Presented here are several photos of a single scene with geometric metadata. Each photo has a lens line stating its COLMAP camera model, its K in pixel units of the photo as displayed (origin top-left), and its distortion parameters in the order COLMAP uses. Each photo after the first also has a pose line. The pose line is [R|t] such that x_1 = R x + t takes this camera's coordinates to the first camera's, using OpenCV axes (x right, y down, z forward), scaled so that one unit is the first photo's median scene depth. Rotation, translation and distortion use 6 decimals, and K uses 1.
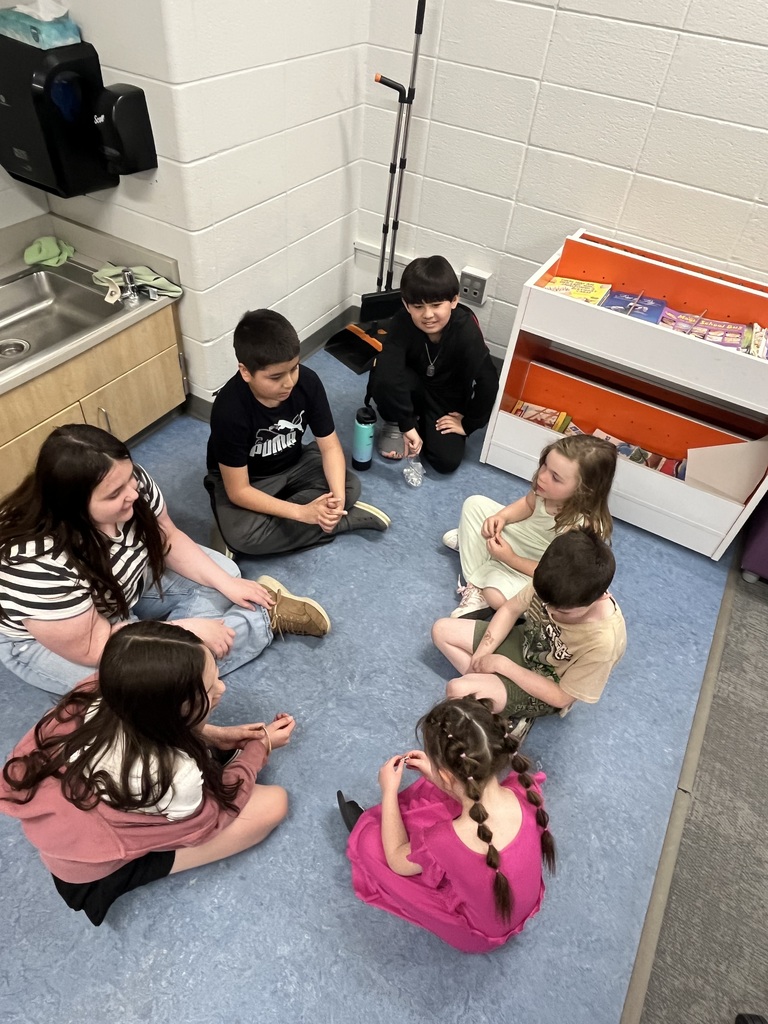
lens RADIAL K [[639.8, 0, 384.0], [0, 639.8, 512.0], [0, 0, 1]] dist [-0.004877, -0.003568]
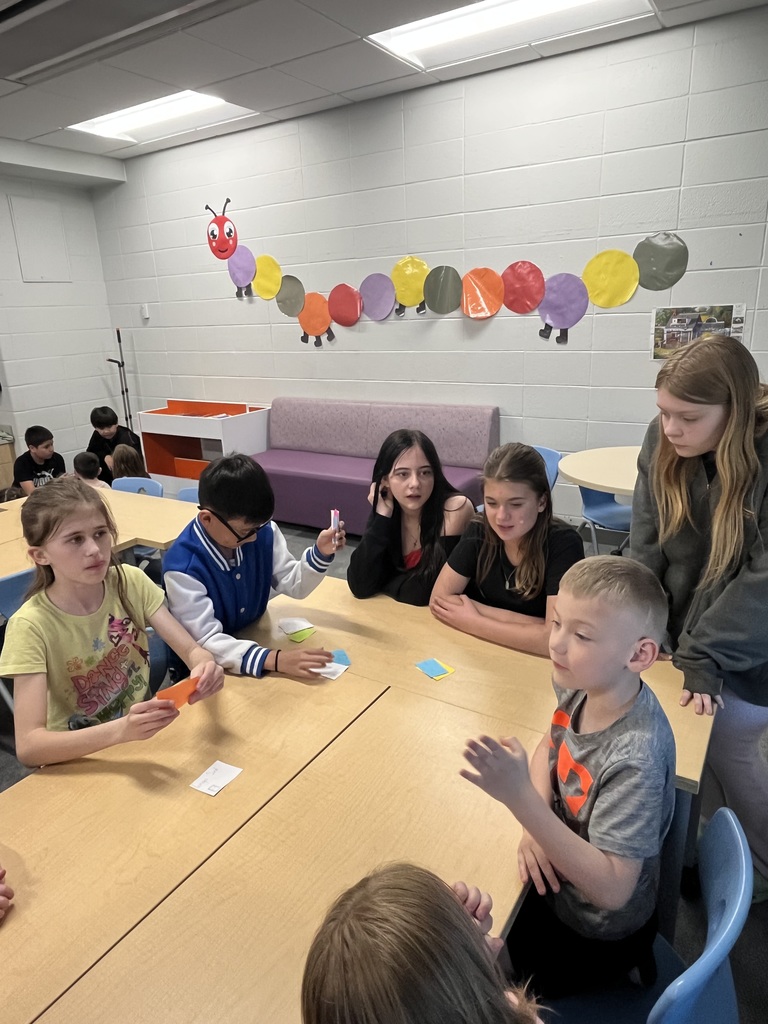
lens RADIAL K [[639.8, 0, 384.0], [0, 639.8, 512.0], [0, 0, 1]] dist [-0.004877, -0.003568]
pose [[0.981187, -0.133591, 0.139372, 0.597938], [0.175784, 0.916689, -0.358861, 0.891810], [-0.079820, 0.376609, 0.922927, -1.085767]]
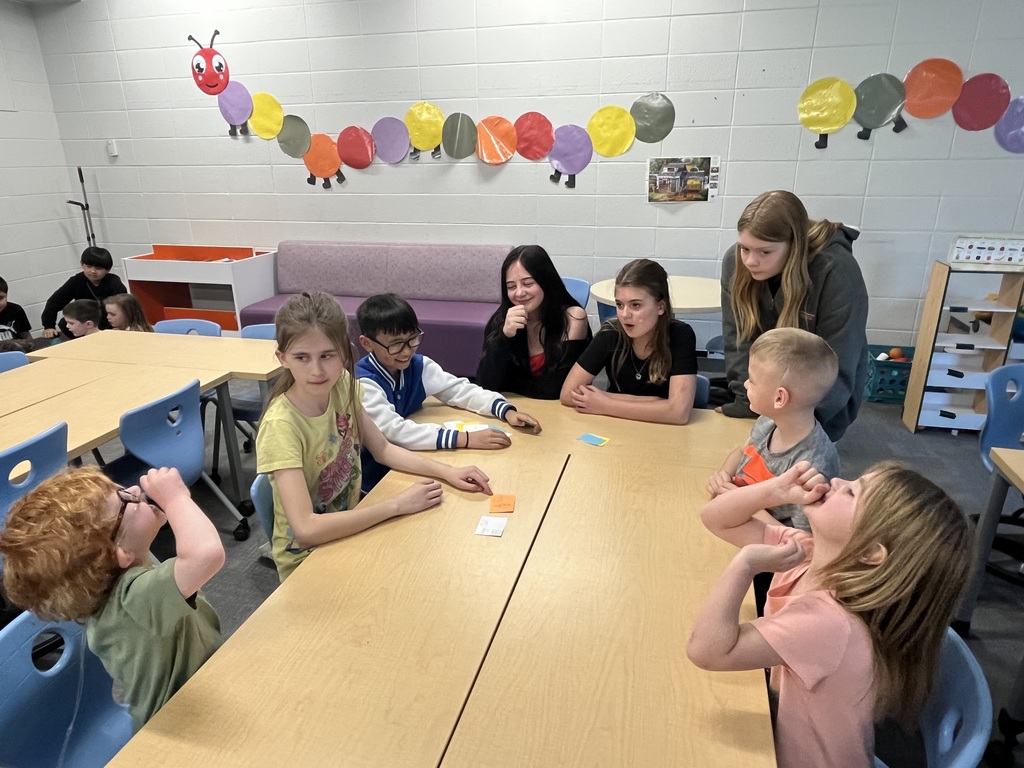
lens RADIAL K [[639.8, 0, 512.0], [0, 639.8, 384.0], [0, 0, 1]] dist [-0.004877, -0.003568]
pose [[0.891975, -0.204600, 0.403138, 0.333343], [0.325627, 0.909342, -0.258968, 0.923684], [-0.313605, 0.362266, 0.877733, -1.131144]]
